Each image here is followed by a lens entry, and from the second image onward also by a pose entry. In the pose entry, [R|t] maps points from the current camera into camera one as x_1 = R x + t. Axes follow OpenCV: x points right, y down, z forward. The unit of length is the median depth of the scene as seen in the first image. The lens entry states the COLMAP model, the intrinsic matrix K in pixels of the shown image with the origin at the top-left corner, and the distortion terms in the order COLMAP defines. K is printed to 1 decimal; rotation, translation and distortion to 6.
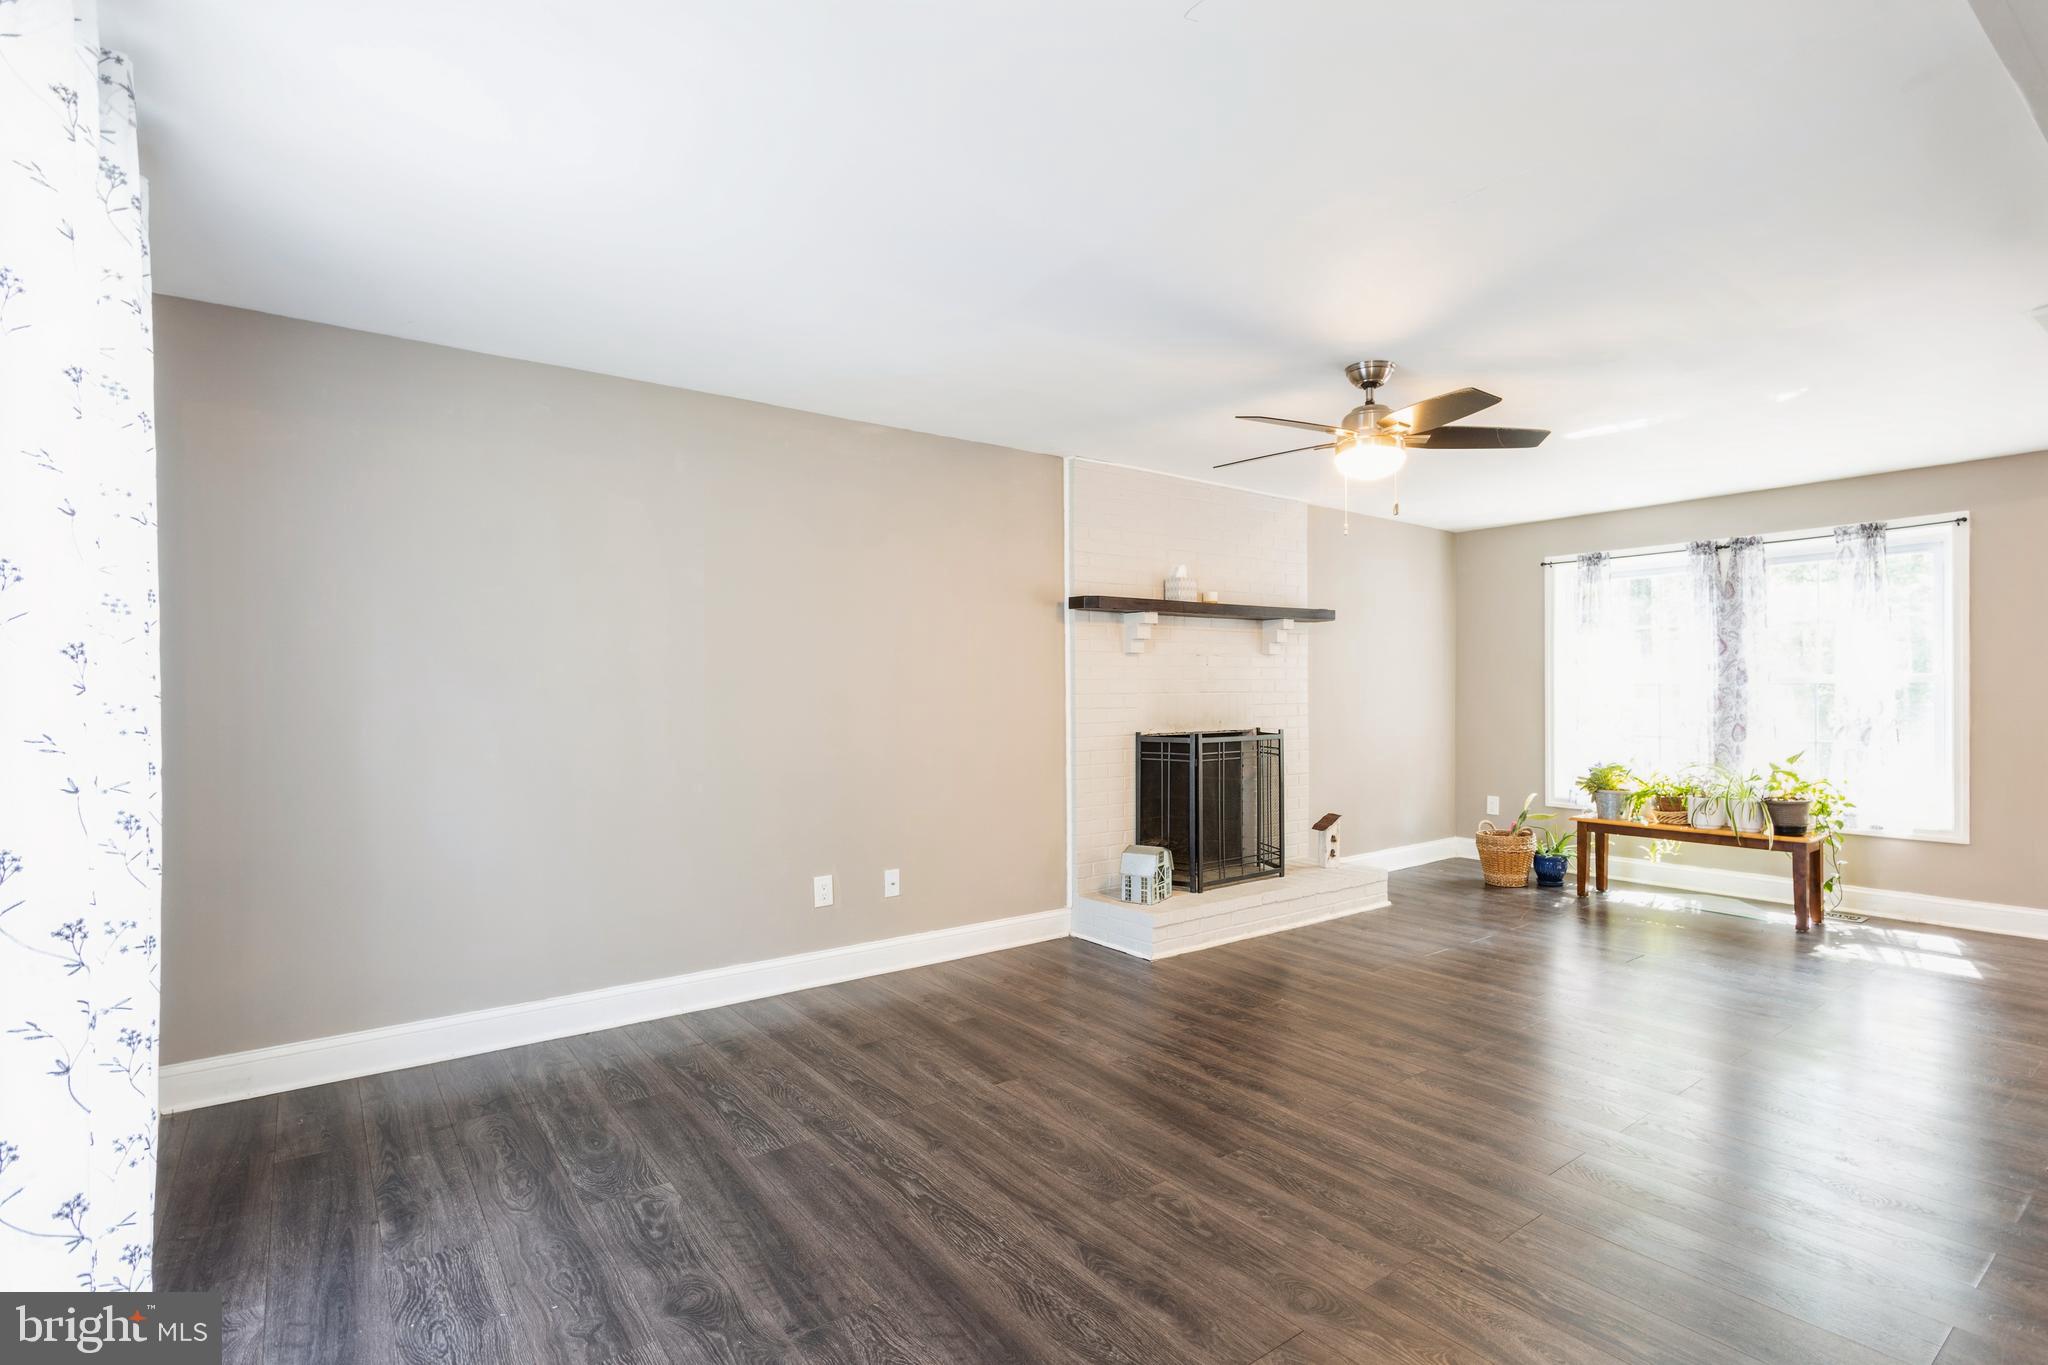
lens RADIAL K [[969.1, 0, 1040.2], [0, 969.1, 691.1], [0, 0, 1]] dist [0.000575, 0.002762]
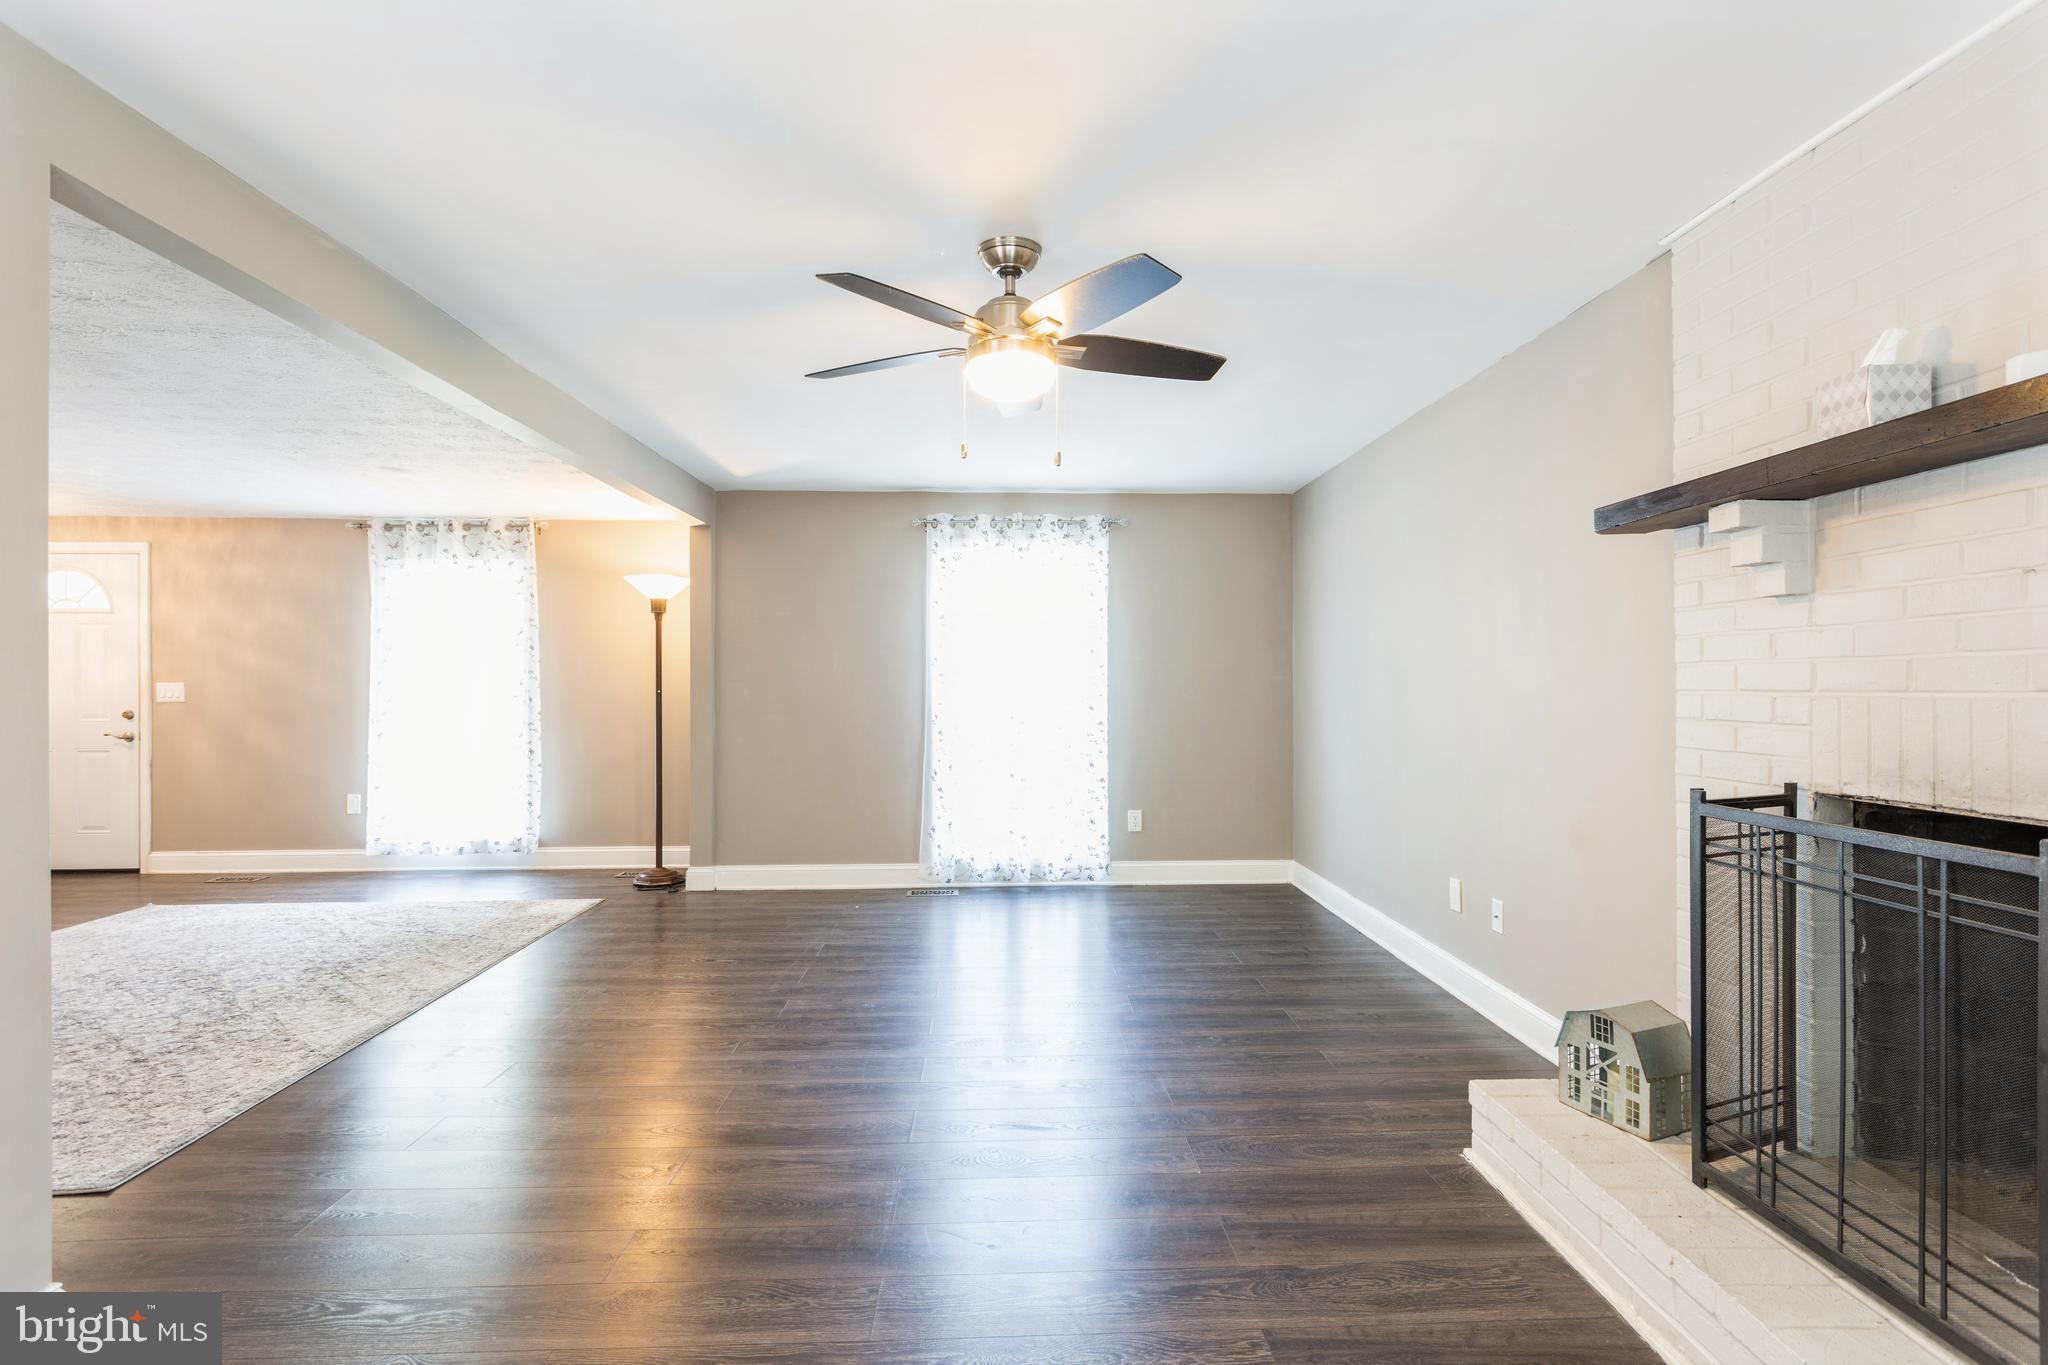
lens RADIAL K [[969.1, 0, 1033.8], [0, 969.1, 687.2], [0, 0, 1]] dist [0.000575, 0.002762]
pose [[-0.559975, 0.008810, -0.828462, 0.643162], [0.003629, 0.999960, 0.008181, -0.003904], [0.828501, 0.001574, -0.559985, 0.971677]]
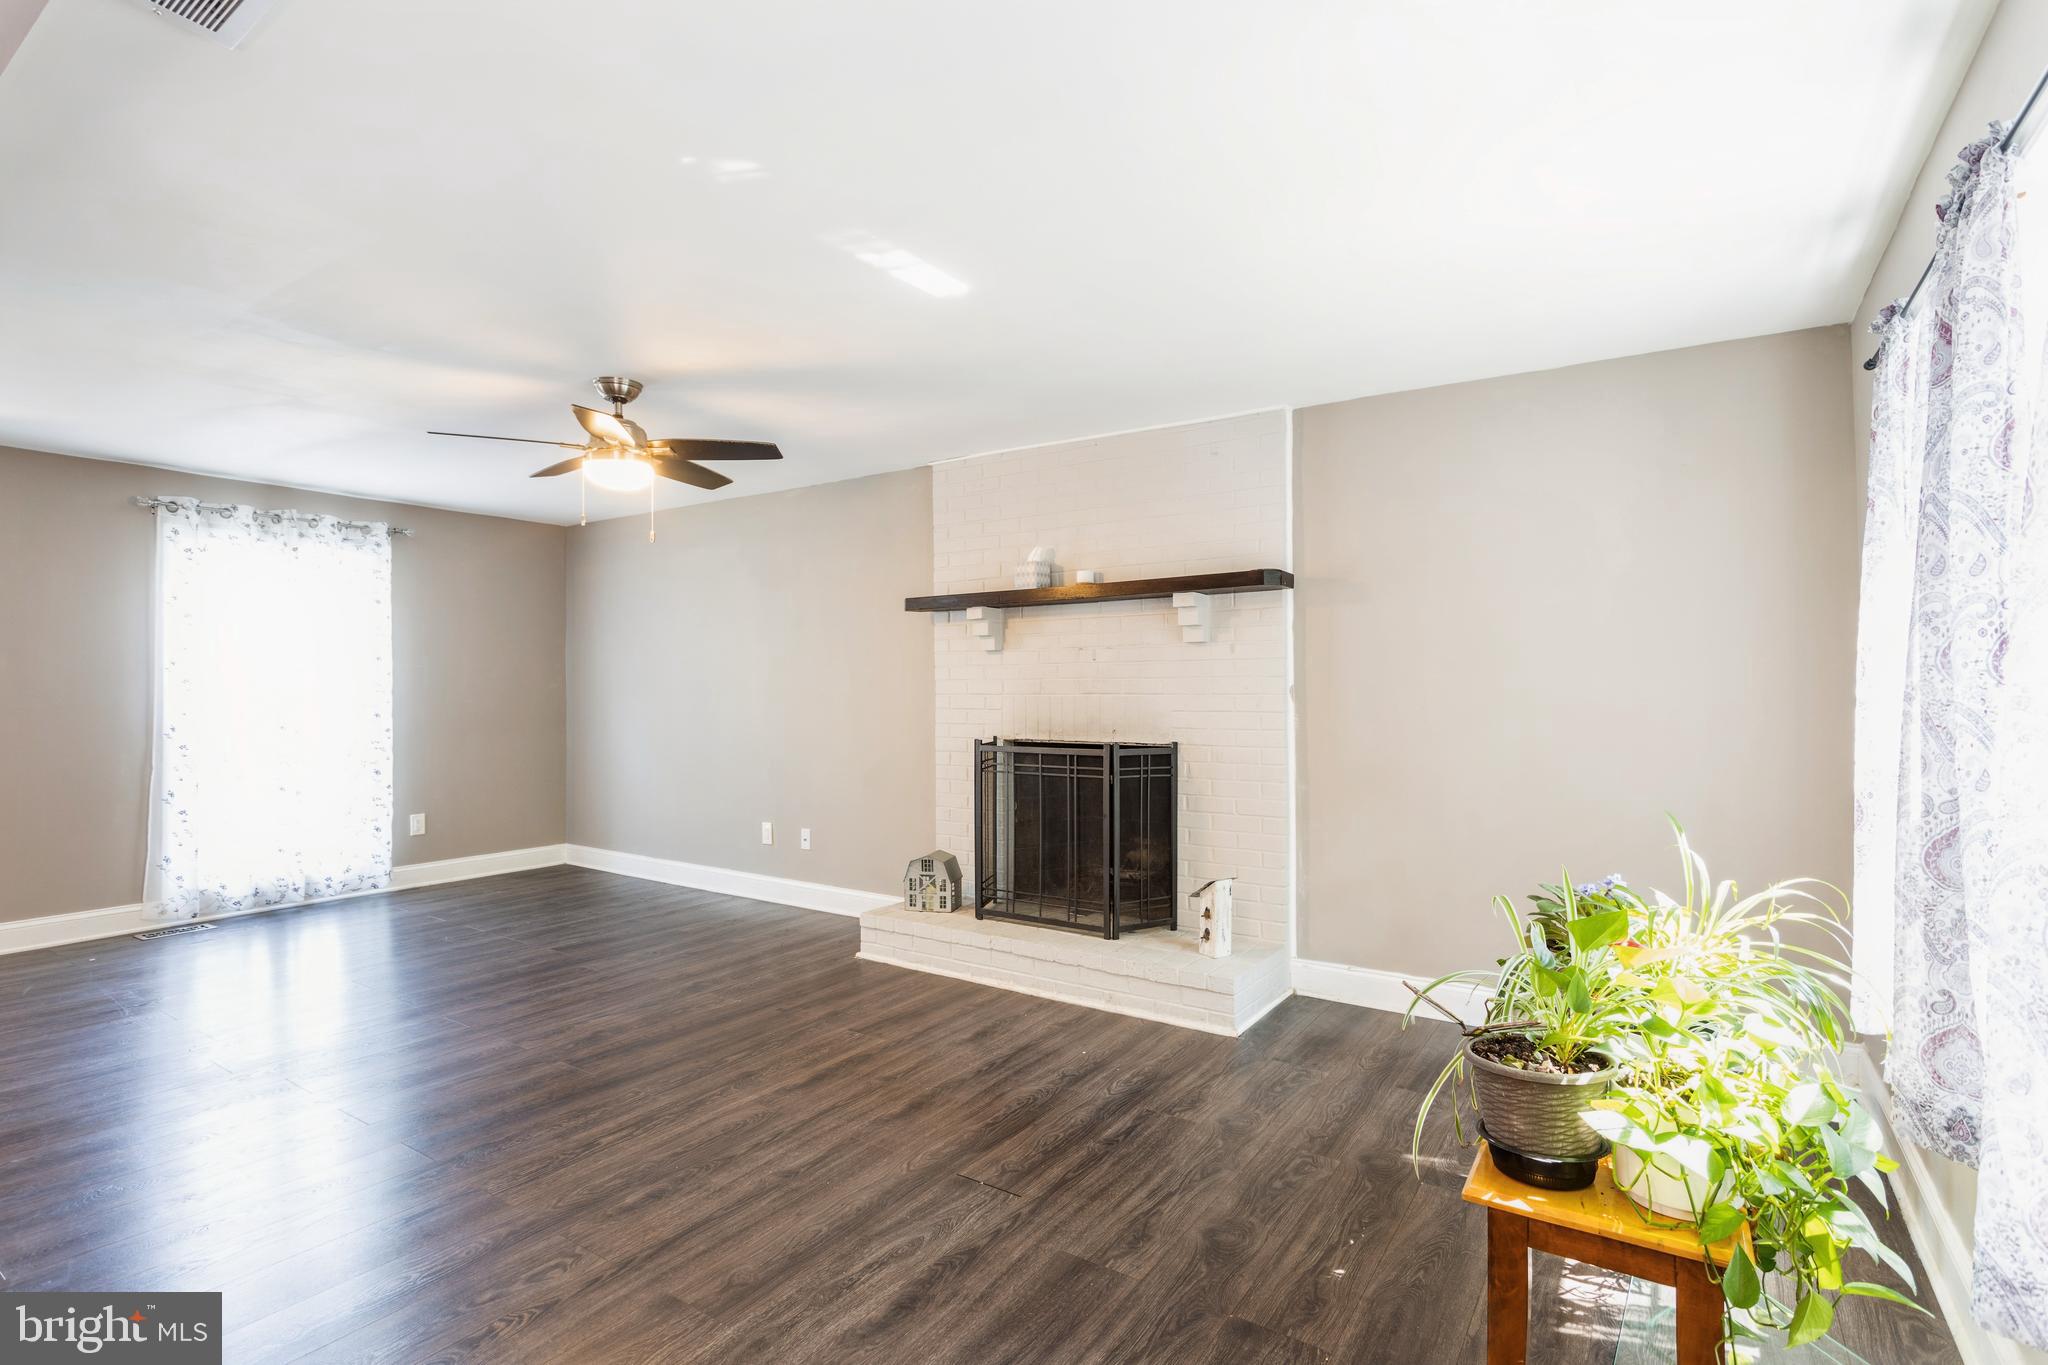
lens RADIAL K [[969.1, 0, 1028.2], [0, 969.1, 682.9], [0, 0, 1]] dist [0.000575, 0.002762]
pose [[0.332654, 0.000039, -0.943049, 0.995845], [-0.000851, 1.000000, -0.000259, -0.008296], [0.943049, 0.000888, 0.332654, 0.728669]]
